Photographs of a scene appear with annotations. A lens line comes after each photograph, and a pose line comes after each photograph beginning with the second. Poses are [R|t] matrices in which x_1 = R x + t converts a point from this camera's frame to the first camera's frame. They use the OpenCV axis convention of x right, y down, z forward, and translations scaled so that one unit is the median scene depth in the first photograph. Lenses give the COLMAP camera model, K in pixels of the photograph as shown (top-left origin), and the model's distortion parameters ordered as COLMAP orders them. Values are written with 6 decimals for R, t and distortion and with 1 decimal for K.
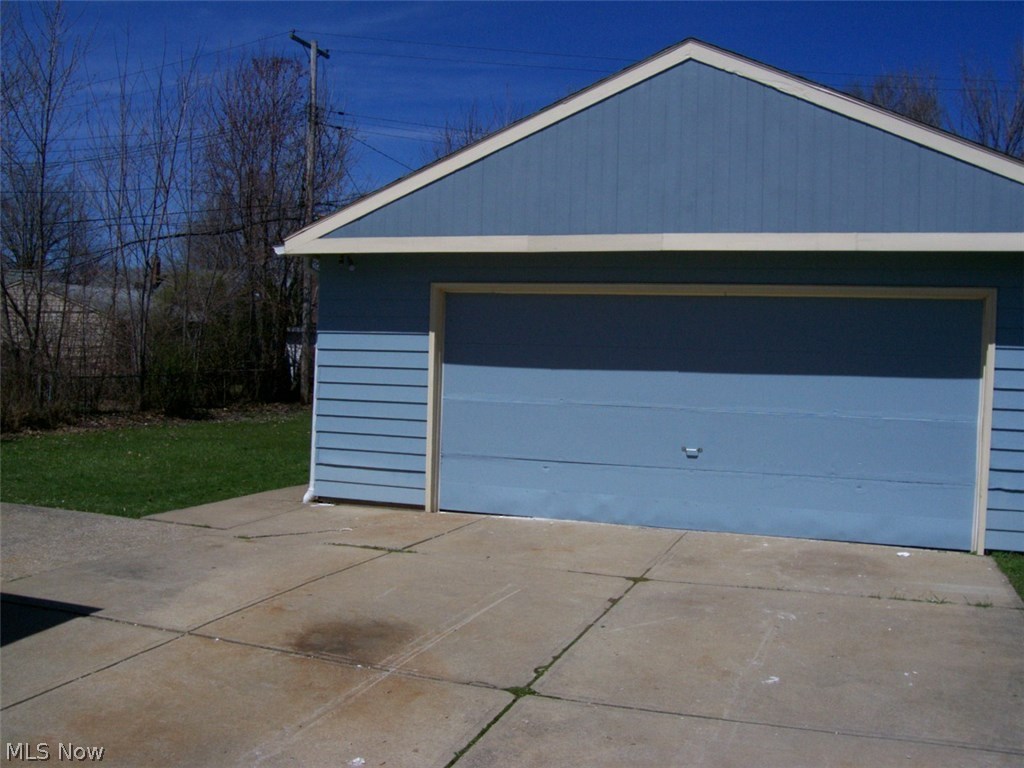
lens RADIAL K [[1004.0, 0, 512.0], [0, 1004.0, 384.0], [0, 0, 1]] dist [-0.185063, 0.166830]
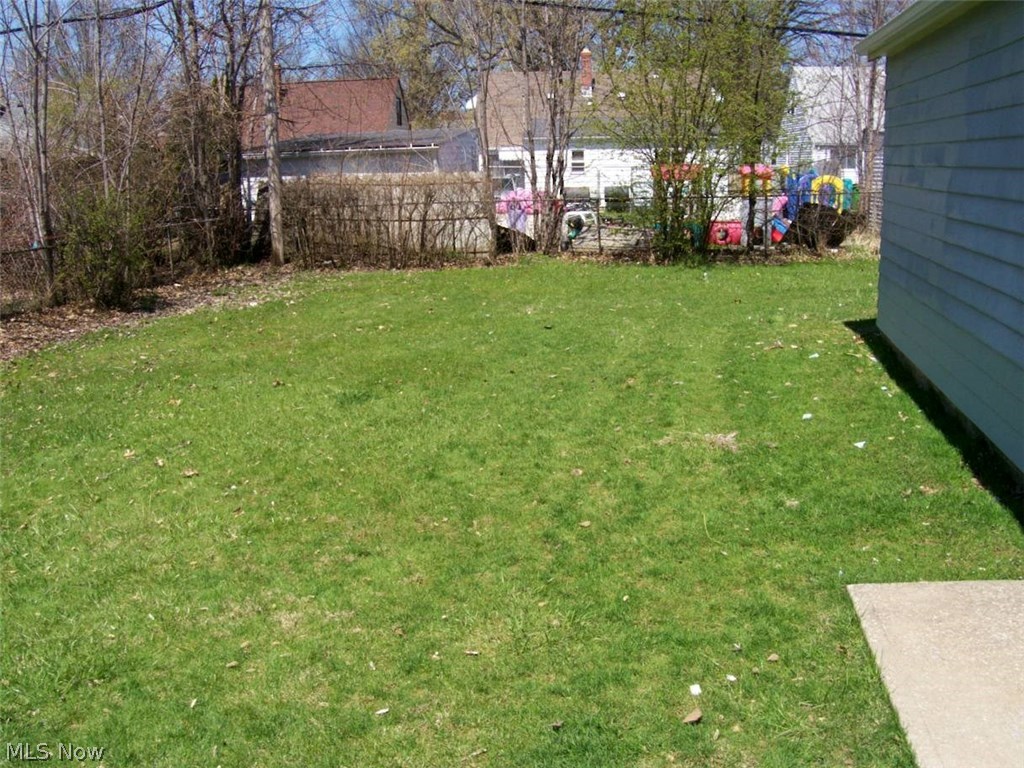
lens RADIAL K [[1004.0, 0, 512.0], [0, 1004.0, 384.0], [0, 0, 1]] dist [-0.185063, 0.166830]
pose [[0.989009, -0.080827, 0.123808, -0.163492], [0.057550, 0.981760, 0.181206, -0.015100], [-0.136196, -0.172089, 0.975621, 0.346515]]
